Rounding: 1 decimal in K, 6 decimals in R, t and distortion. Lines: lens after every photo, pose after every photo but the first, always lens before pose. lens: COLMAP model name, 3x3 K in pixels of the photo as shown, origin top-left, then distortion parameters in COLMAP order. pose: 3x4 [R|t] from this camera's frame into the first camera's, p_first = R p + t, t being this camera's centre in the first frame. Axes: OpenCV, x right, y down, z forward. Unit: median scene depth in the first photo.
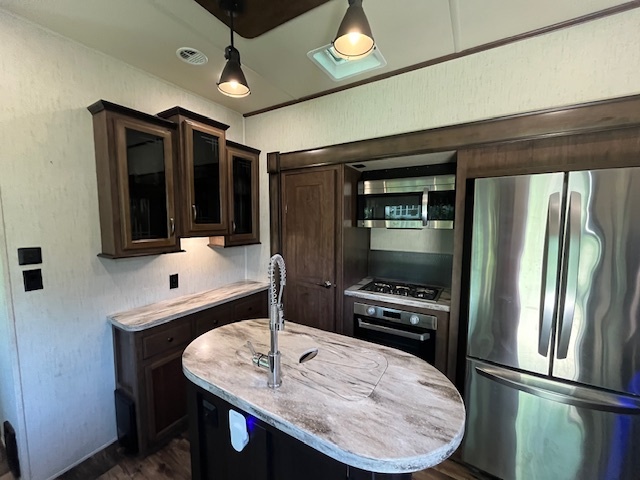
lens RADIAL K [[258.7, 0, 320.0], [0, 258.7, 240.0], [0, 0, 1]] dist [-0.001670, -0.000203]
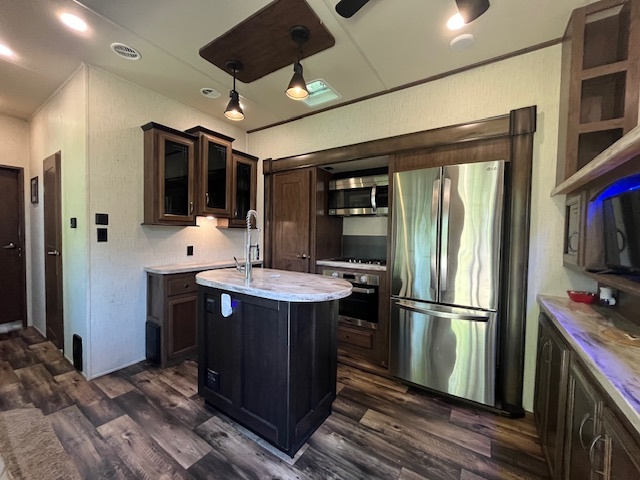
lens RADIAL K [[258.7, 0, 320.0], [0, 258.7, 240.0], [0, 0, 1]] dist [-0.001670, -0.000203]
pose [[0.999163, 0.016016, -0.037629, 0.200864], [-0.018183, 0.998153, -0.057972, 0.205110], [0.036631, 0.058608, 0.997609, -0.400732]]
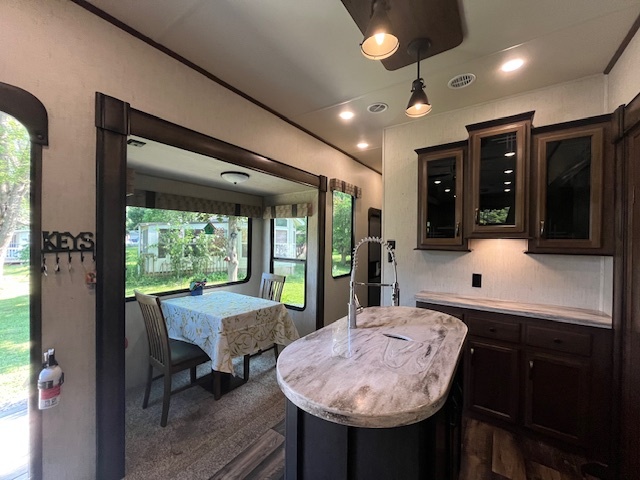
lens RADIAL K [[258.7, 0, 320.0], [0, 258.7, 240.0], [0, 0, 1]] dist [-0.001670, -0.000203]
pose [[-0.065826, -0.000095, -0.997831, 0.675697], [-0.093552, 0.995596, 0.006077, 0.054534], [0.993436, 0.093749, -0.065545, 0.482944]]
